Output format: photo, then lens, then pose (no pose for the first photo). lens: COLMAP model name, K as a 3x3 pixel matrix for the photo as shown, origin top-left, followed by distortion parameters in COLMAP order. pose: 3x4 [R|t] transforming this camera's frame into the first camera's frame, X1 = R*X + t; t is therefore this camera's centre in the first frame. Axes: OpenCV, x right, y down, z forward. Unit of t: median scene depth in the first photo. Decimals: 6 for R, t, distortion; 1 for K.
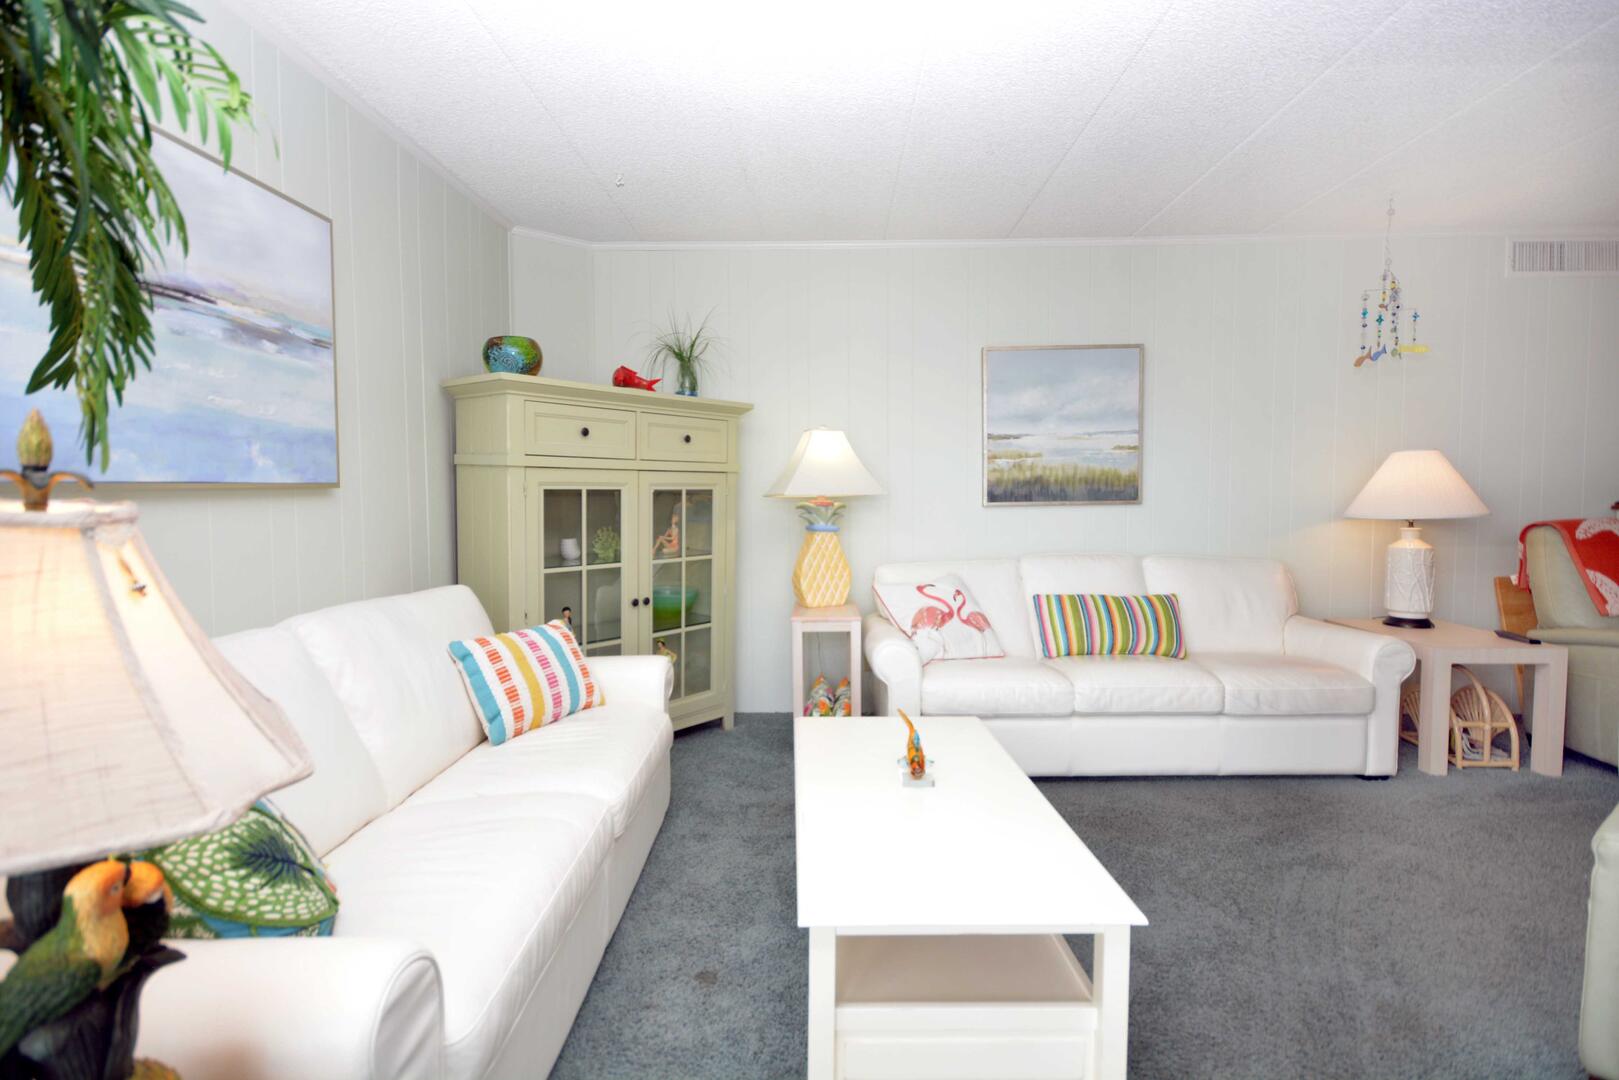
lens RADIAL K [[774.0, 0, 804.7], [0, 774.0, 534.3], [0, 0, 1]] dist [0.013503, -0.005510]
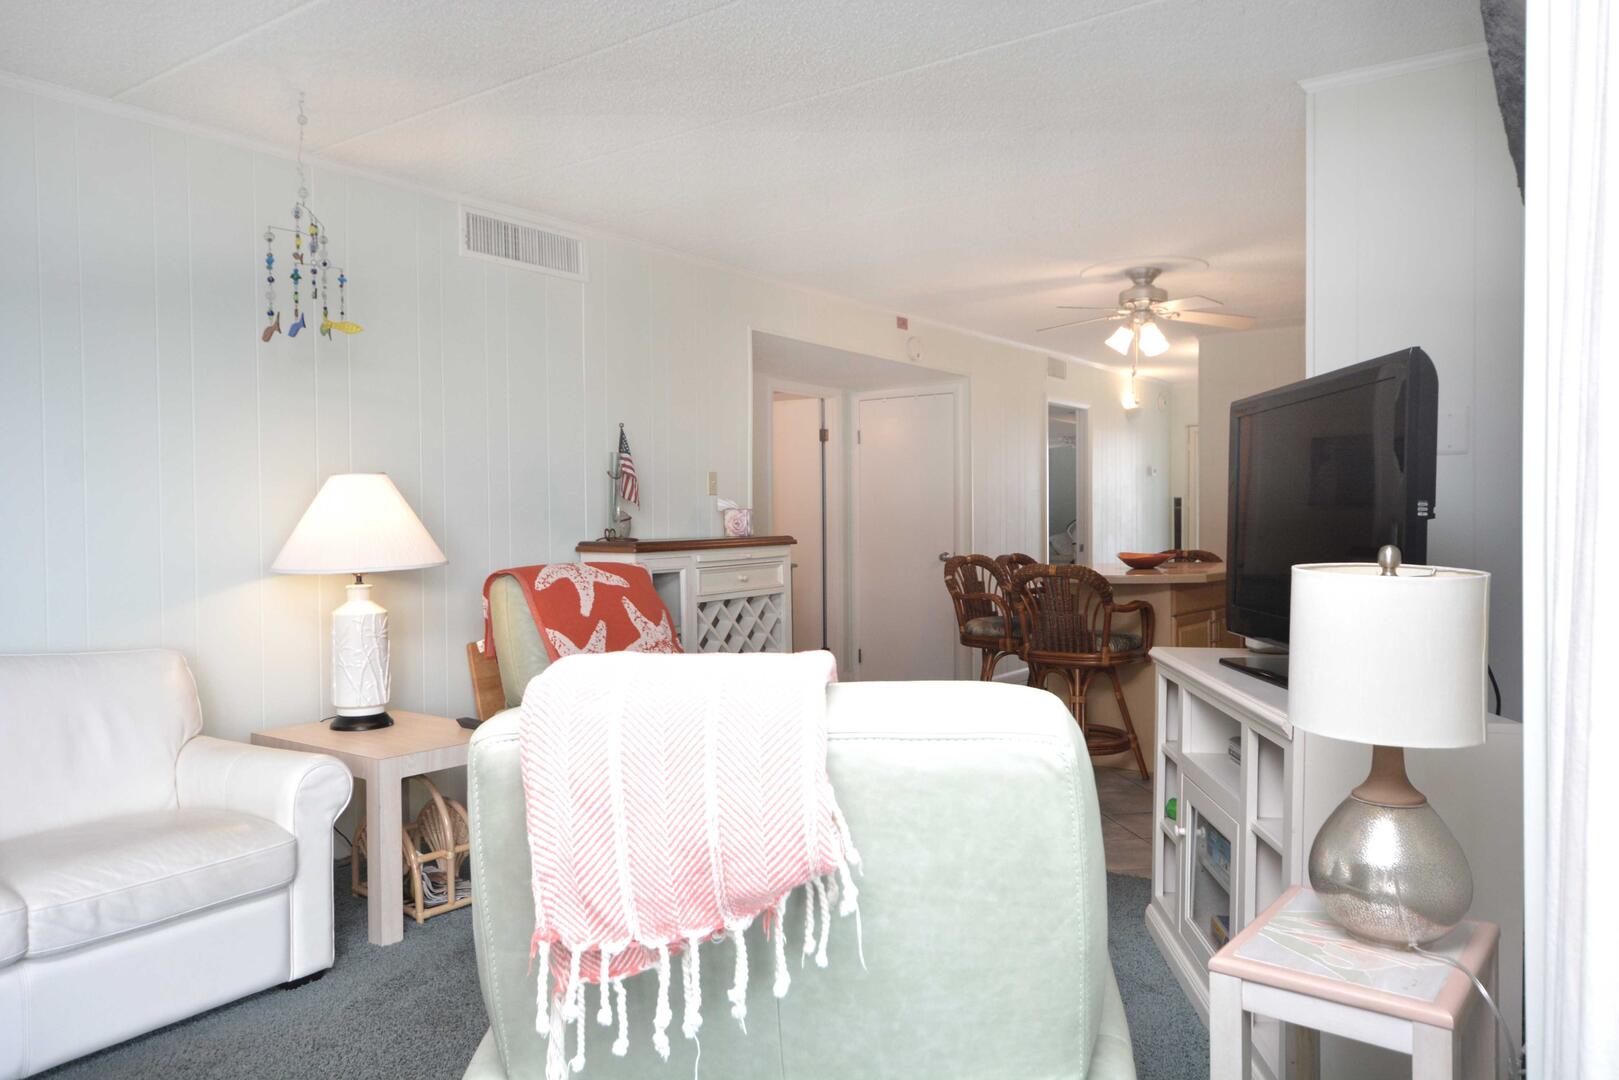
lens RADIAL K [[1152.7, 0, 803.2], [0, 1152.7, 545.7], [0, 0, 1]] dist [0.008422, 0.002085]
pose [[0.573952, -0.018858, 0.818672, 0.170977], [0.050736, 0.998633, -0.012566, -0.010561], [-0.817316, 0.048748, 0.574124, 0.087393]]
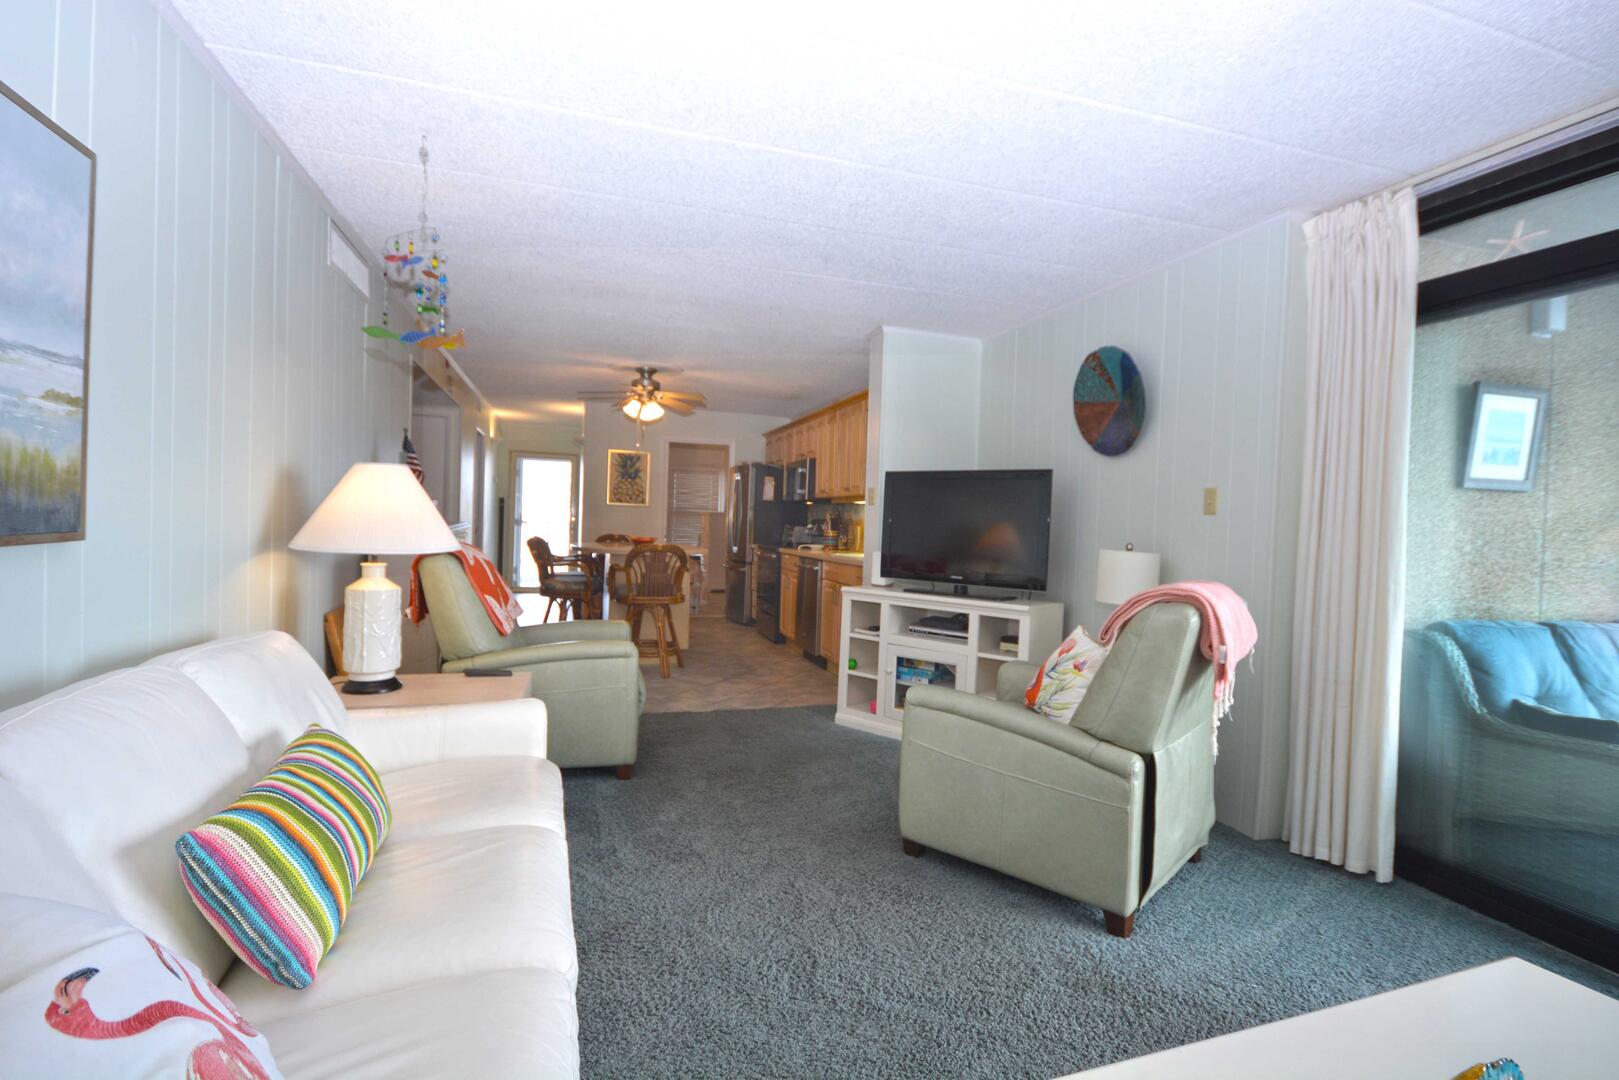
lens RADIAL K [[774.0, 0, 812.7], [0, 774.0, 538.0], [0, 0, 1]] dist [0.013503, -0.005510]
pose [[-0.340384, -0.028424, 0.939857, -0.097353], [0.019665, 0.999109, 0.037338, -0.056851], [-0.940081, 0.031191, -0.339522, 0.912613]]
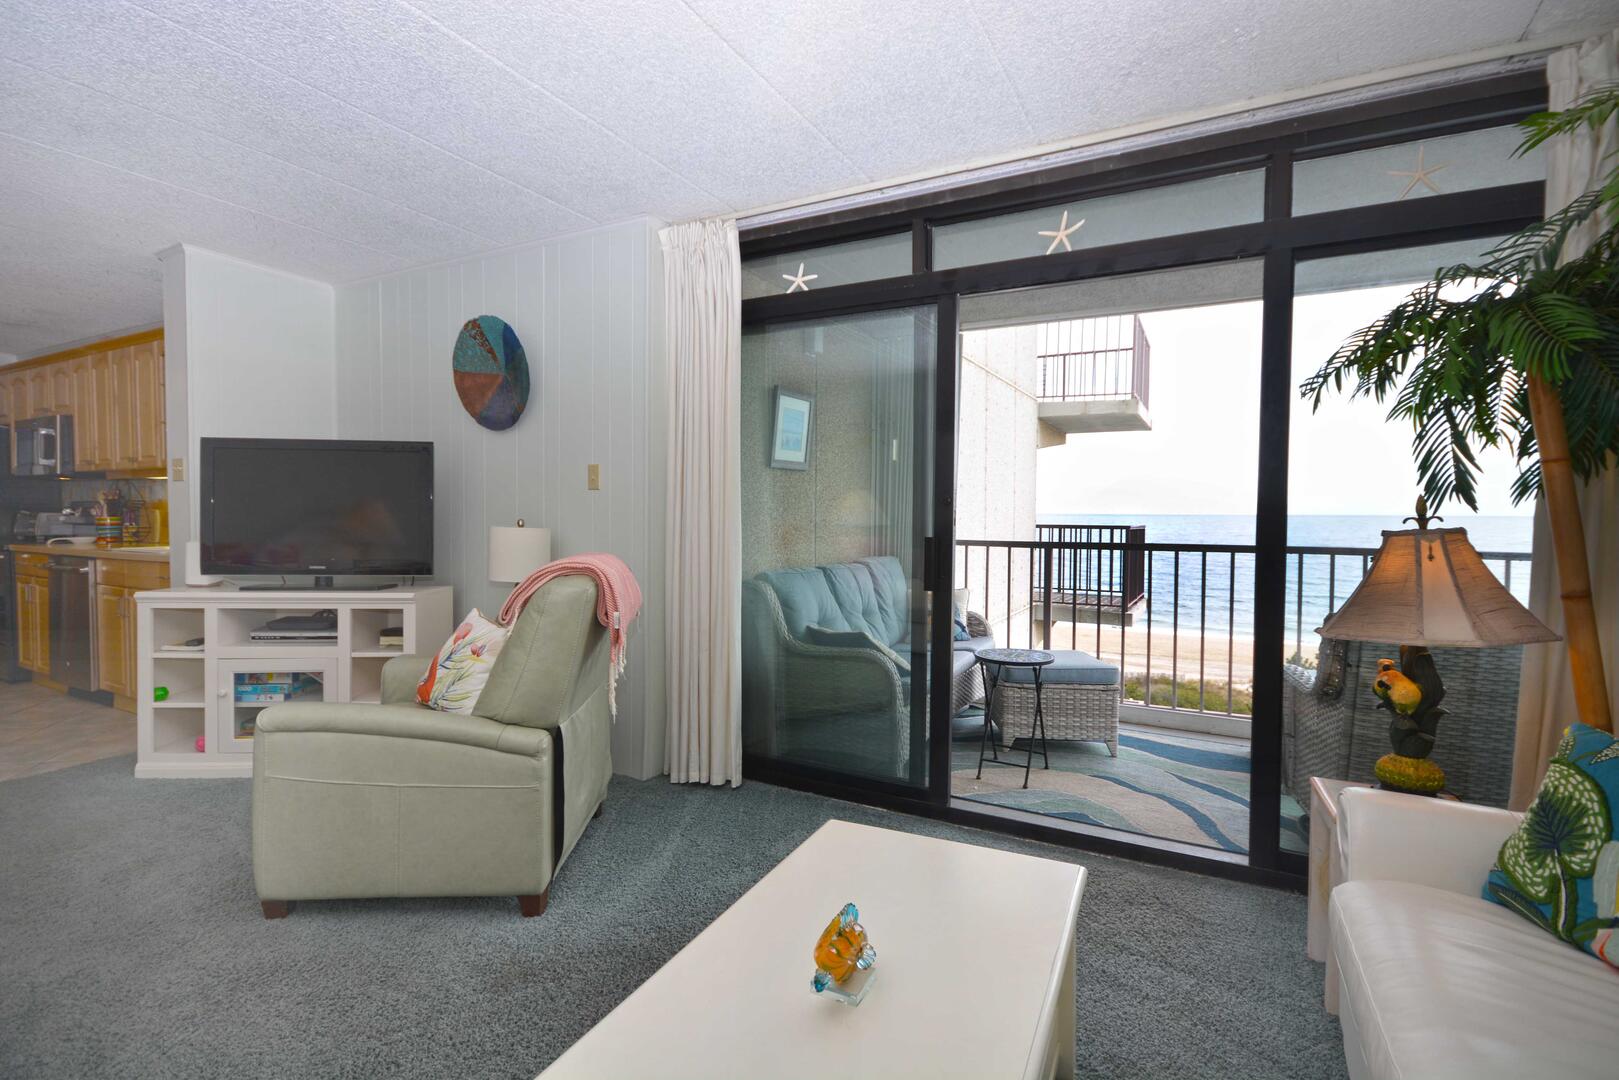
lens RADIAL K [[774.0, 0, 812.8], [0, 774.0, 537.3], [0, 0, 1]] dist [0.013503, -0.005510]
pose [[-0.894578, -0.019377, 0.446491, -0.070693], [0.019280, 0.996456, 0.081874, -0.055826], [-0.446495, 0.081851, -0.891034, 0.906861]]
